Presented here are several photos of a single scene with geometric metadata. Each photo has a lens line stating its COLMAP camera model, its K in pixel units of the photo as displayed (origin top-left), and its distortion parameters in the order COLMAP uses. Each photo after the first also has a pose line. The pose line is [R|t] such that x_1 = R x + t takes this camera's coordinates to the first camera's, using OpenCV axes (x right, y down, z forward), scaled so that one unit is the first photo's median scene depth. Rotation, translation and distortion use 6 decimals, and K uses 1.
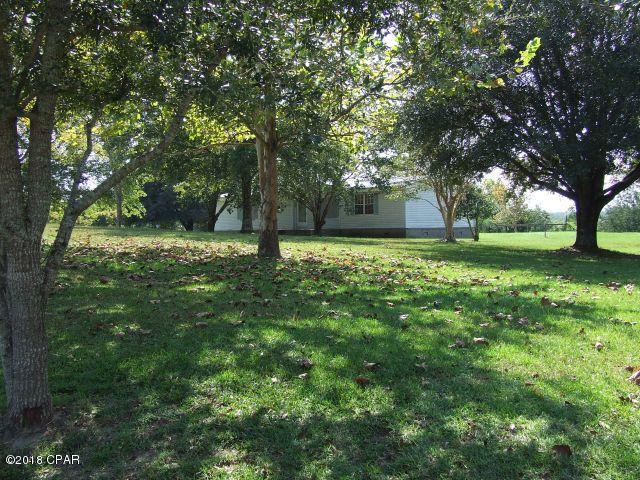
lens RADIAL K [[686.5, 0, 318.8], [0, 686.5, 239.0], [0, 0, 1]] dist [-0.060280, 0.000000]
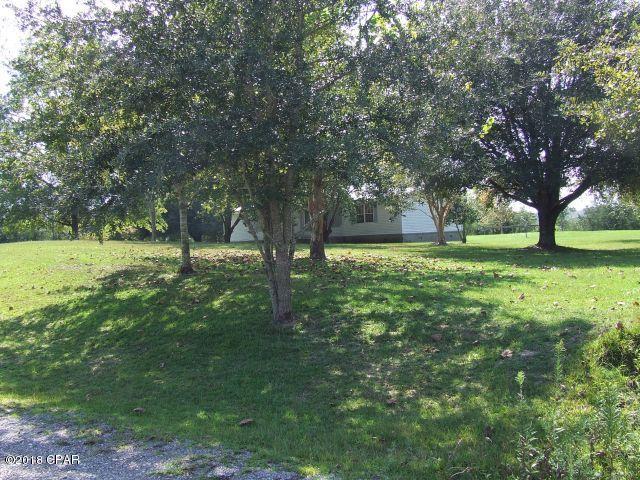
lens RADIAL K [[686.5, 0, 321.1], [0, 686.5, 240.8], [0, 0, 1]] dist [-0.060280, 0.000000]
pose [[0.999333, -0.032902, 0.015842, -0.042900], [0.033020, 0.999428, -0.007259, -0.000693], [-0.015594, 0.007777, 0.999848, -0.218313]]
